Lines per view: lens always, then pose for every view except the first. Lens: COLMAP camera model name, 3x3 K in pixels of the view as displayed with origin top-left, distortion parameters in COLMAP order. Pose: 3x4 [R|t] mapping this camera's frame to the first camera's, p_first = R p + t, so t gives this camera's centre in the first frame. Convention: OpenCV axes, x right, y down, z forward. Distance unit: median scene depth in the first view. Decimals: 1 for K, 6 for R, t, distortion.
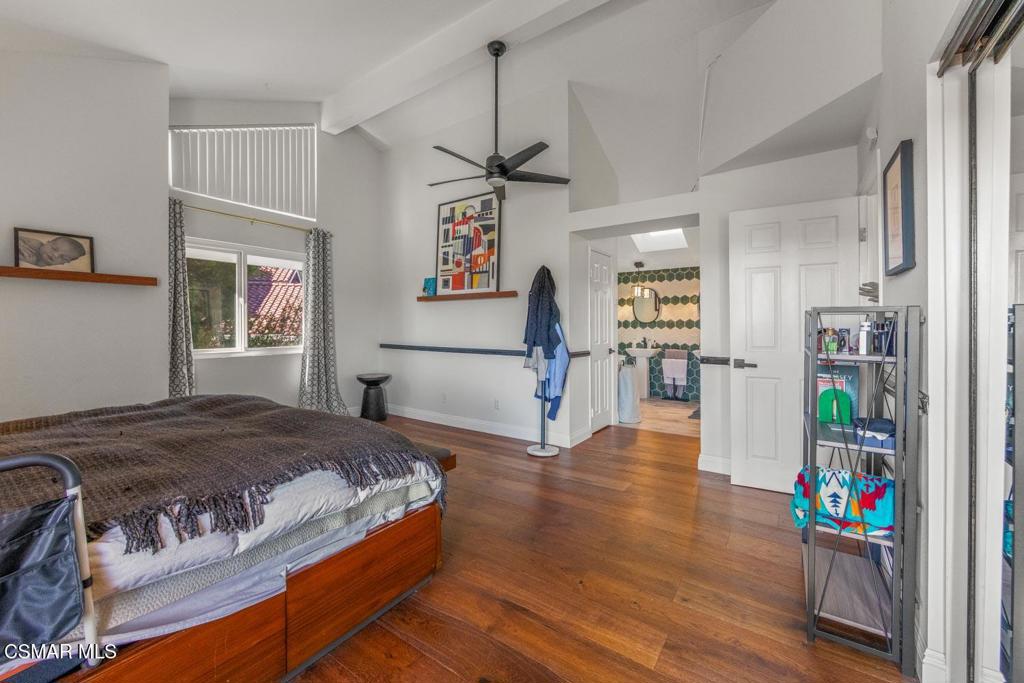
lens RADIAL K [[407.6, 0, 521.1], [0, 407.6, 325.2], [0, 0, 1]] dist [-0.004214, -0.000206]
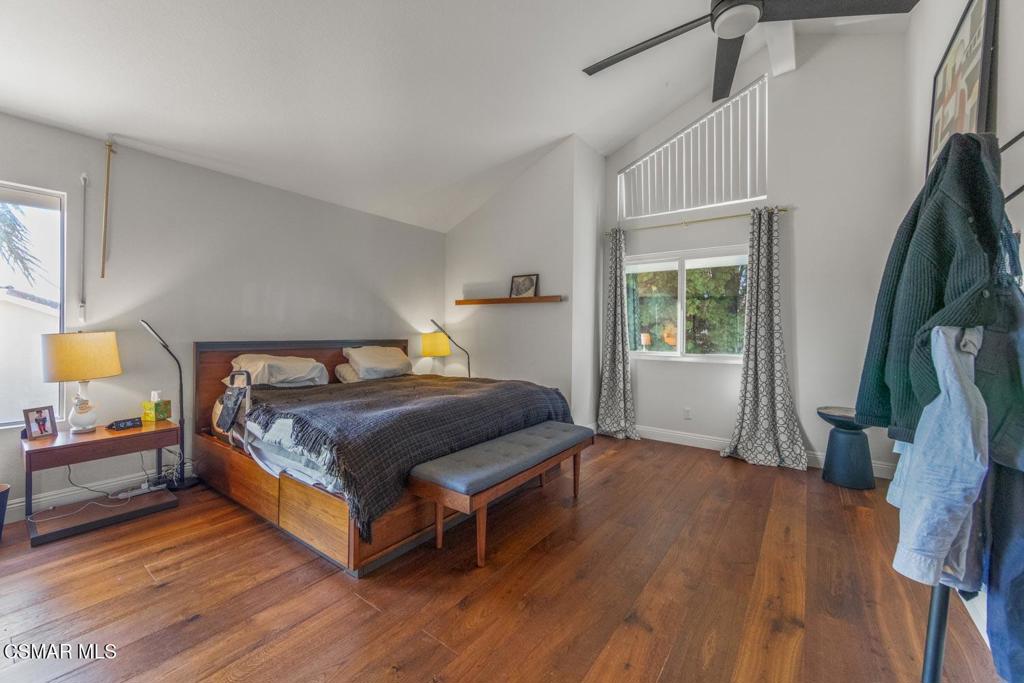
lens RADIAL K [[407.6, 0, 512.7], [0, 407.6, 330.7], [0, 0, 1]] dist [-0.004214, -0.000206]
pose [[-0.045286, 0.009215, -0.998932, 0.382163], [-0.004666, 0.999945, 0.009436, -0.007782], [0.998963, 0.005089, -0.045241, 0.700460]]
